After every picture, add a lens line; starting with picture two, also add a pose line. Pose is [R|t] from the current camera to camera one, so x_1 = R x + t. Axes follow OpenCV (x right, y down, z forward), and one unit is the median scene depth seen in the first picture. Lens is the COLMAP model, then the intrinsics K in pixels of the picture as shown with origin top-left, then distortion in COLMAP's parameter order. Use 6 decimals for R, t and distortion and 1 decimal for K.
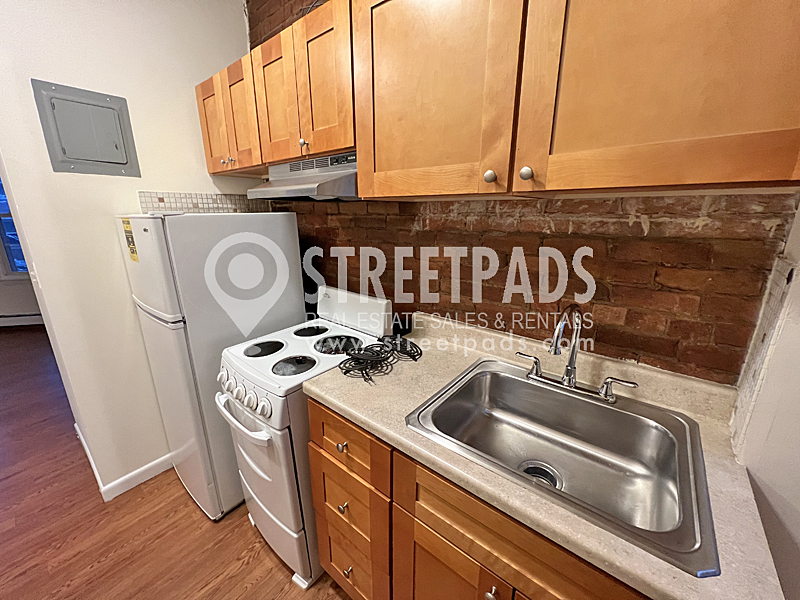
lens RADIAL K [[321.4, 0, 397.2], [0, 321.4, 297.3], [0, 0, 1]] dist [0.000091, -0.000329]
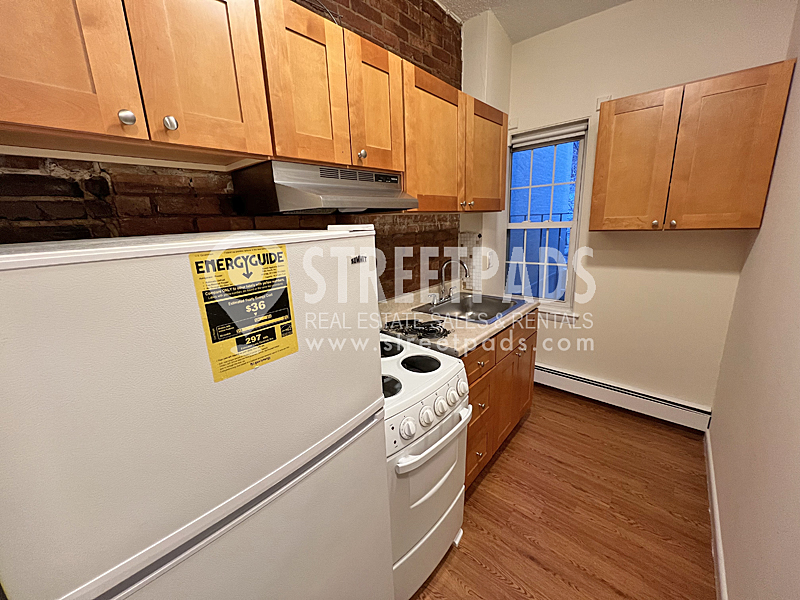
lens RADIAL K [[321.4, 0, 395.3], [0, 321.4, 299.4], [0, 0, 1]] dist [0.000091, -0.000329]
pose [[0.030029, -0.244885, 0.969087, -1.315767], [0.287361, 0.930709, 0.226283, -0.263987], [-0.957351, 0.271683, 0.098319, 0.925330]]
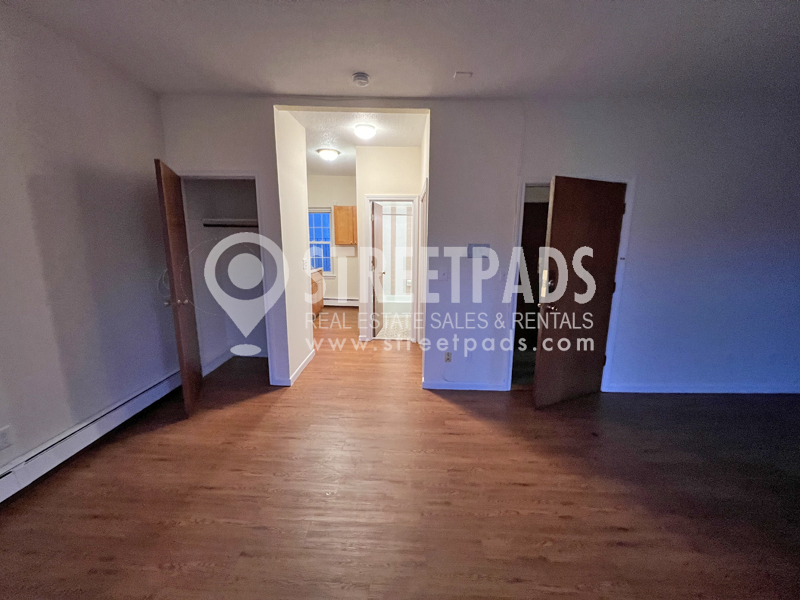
lens RADIAL K [[321.4, 0, 400.7], [0, 321.4, 297.7], [0, 0, 1]] dist [0.000091, -0.000329]
pose [[-0.615076, -0.160143, 0.772034, -3.731635], [0.183929, 0.923001, 0.337993, -0.606733], [-0.766715, 0.349890, -0.538261, 2.026289]]
